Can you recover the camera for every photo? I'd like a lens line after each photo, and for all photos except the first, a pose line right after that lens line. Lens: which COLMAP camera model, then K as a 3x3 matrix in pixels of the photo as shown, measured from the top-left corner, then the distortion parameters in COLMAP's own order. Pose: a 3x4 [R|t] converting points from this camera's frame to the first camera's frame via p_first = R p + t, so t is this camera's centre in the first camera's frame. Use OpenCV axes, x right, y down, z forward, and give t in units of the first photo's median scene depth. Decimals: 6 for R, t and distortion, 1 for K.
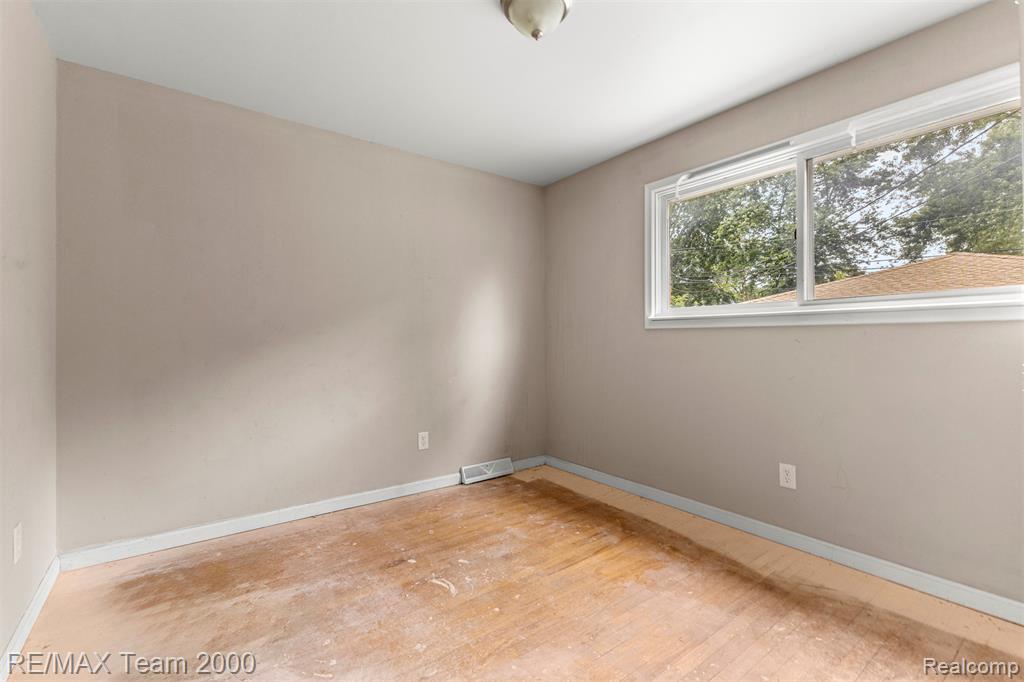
lens RADIAL K [[443.9, 0, 511.0], [0, 443.9, 337.1], [0, 0, 1]] dist [0.008673, 0.000187]
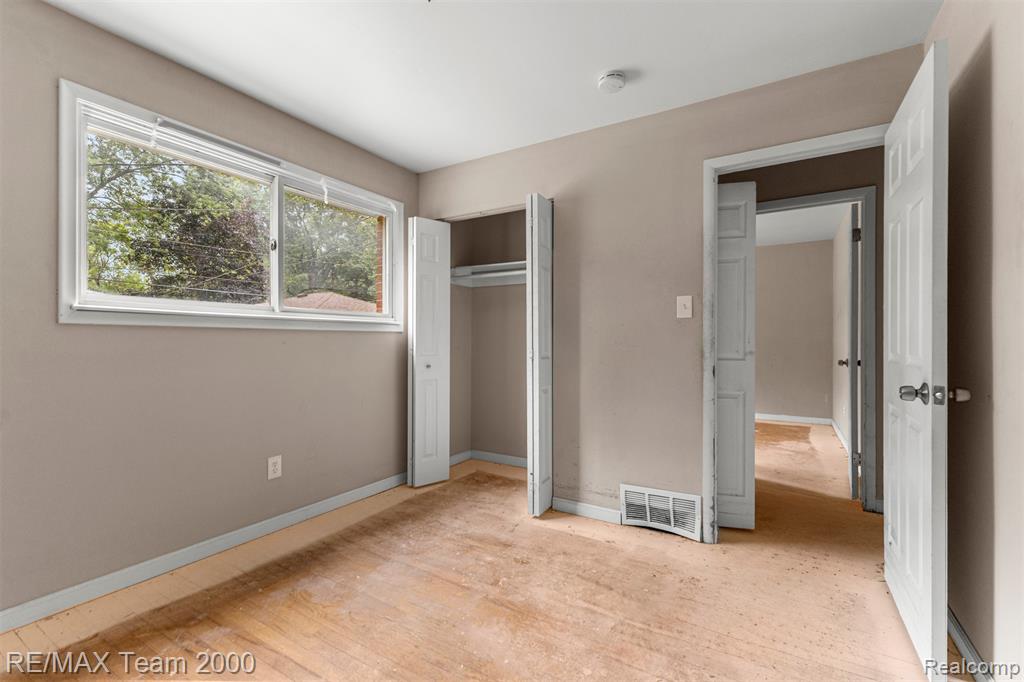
lens RADIAL K [[443.9, 0, 511.0], [0, 443.9, 337.1], [0, 0, 1]] dist [0.008673, 0.000187]
pose [[-0.361366, 0.010924, 0.932360, -0.601785], [-0.004721, 0.999897, -0.013545, 0.005806], [-0.932412, -0.009296, -0.361277, 0.855753]]
